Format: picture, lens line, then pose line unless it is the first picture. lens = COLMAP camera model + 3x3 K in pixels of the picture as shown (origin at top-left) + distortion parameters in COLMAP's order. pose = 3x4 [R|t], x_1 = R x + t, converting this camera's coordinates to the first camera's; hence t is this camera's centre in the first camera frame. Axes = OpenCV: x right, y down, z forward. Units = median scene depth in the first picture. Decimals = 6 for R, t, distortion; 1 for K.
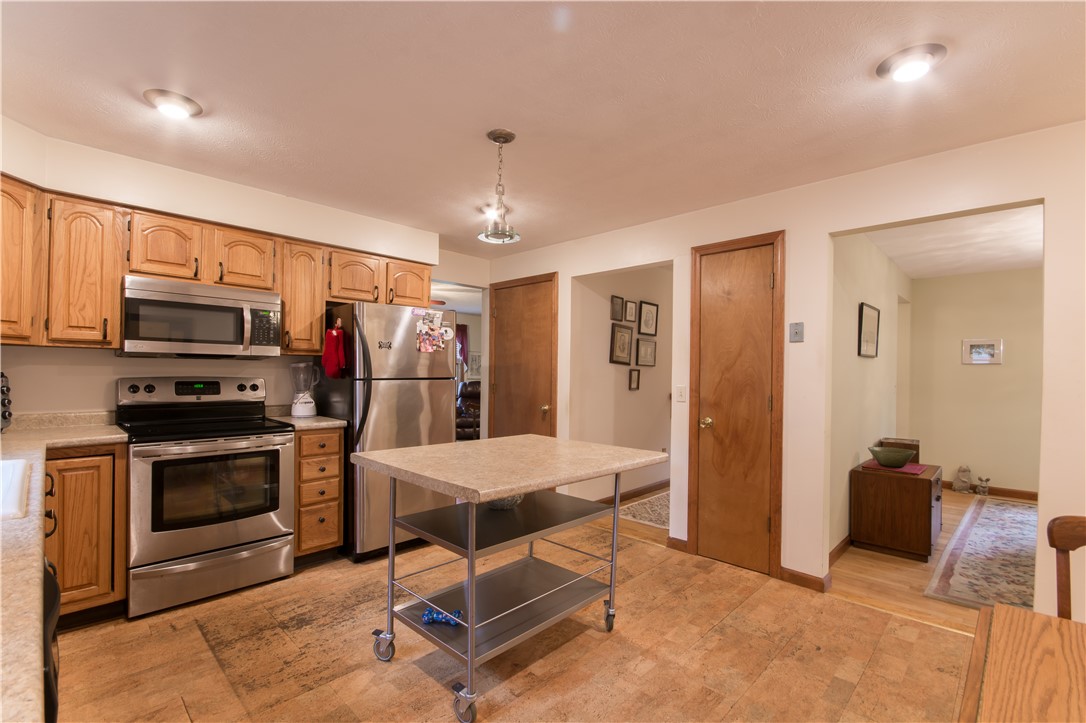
lens RADIAL K [[479.7, 0, 532.9], [0, 479.7, 375.0], [0, 0, 1]] dist [-0.003818, -0.004873]
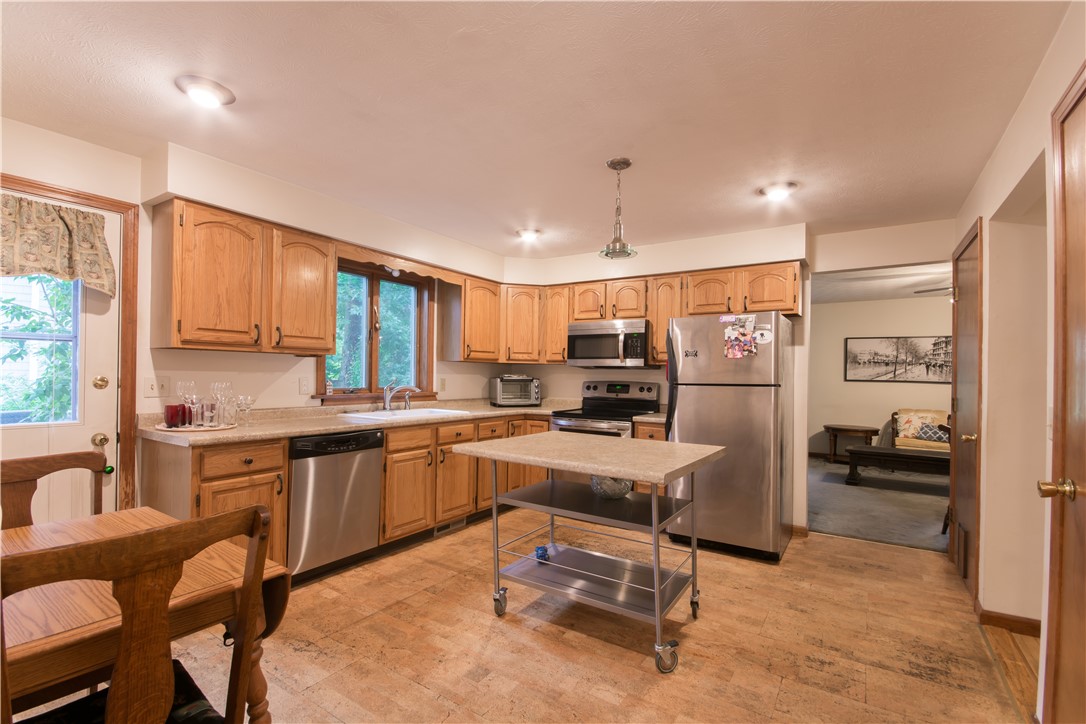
lens RADIAL K [[479.7, 0, 533.1], [0, 479.7, 371.8], [0, 0, 1]] dist [-0.003818, -0.004873]
pose [[0.191989, -0.013859, -0.981299, 0.714362], [-0.018770, 0.999666, -0.017790, 0.006252], [0.981218, 0.021835, 0.191665, 0.432424]]
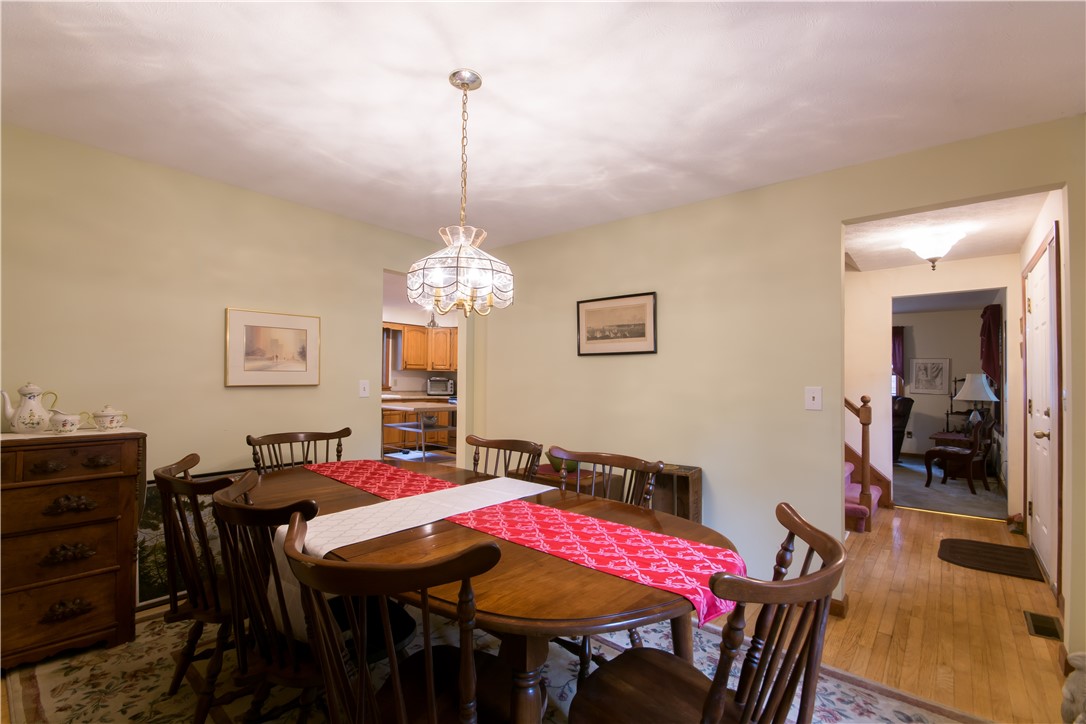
lens RADIAL K [[479.7, 0, 542.1], [0, 479.7, 366.7], [0, 0, 1]] dist [-0.003818, -0.004873]
pose [[0.096434, -0.037946, -0.994616, 1.980810], [-0.018380, 0.999035, -0.039896, 0.026047], [0.995170, 0.022128, 0.095644, 1.001463]]
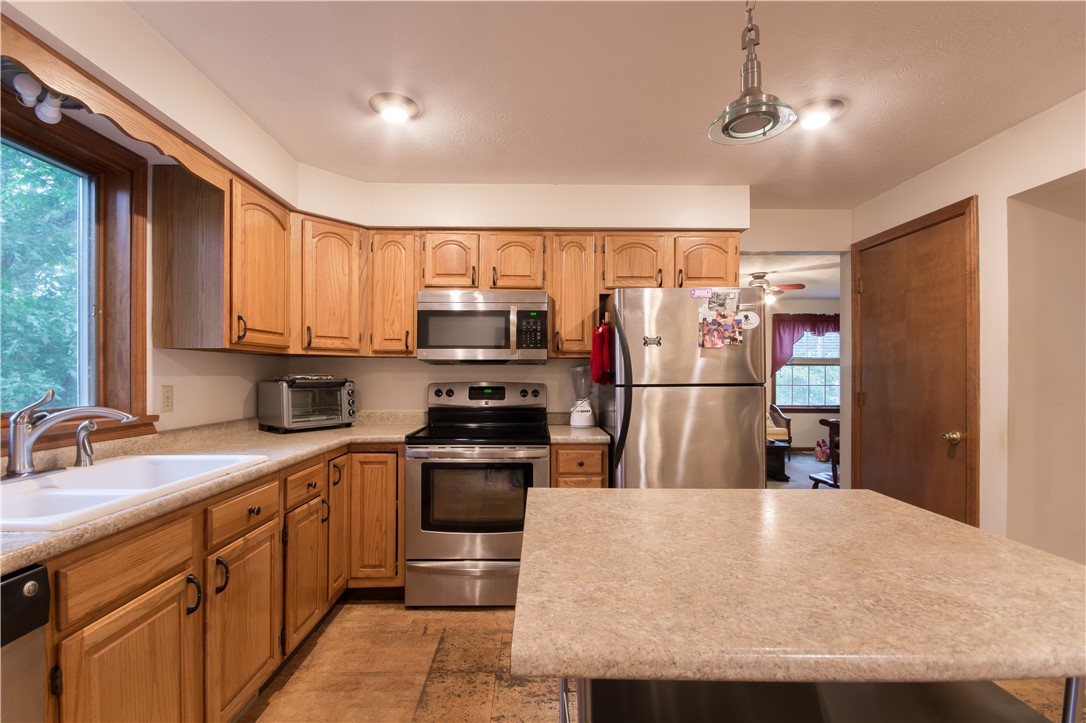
lens RADIAL K [[479.7, 0, 531.8], [0, 479.7, 373.5], [0, 0, 1]] dist [-0.003818, -0.004873]
pose [[0.712212, -0.010639, -0.701884, 0.093067], [0.002477, 0.999917, -0.012643, -0.001298], [0.701960, 0.007266, 0.712179, 0.320403]]
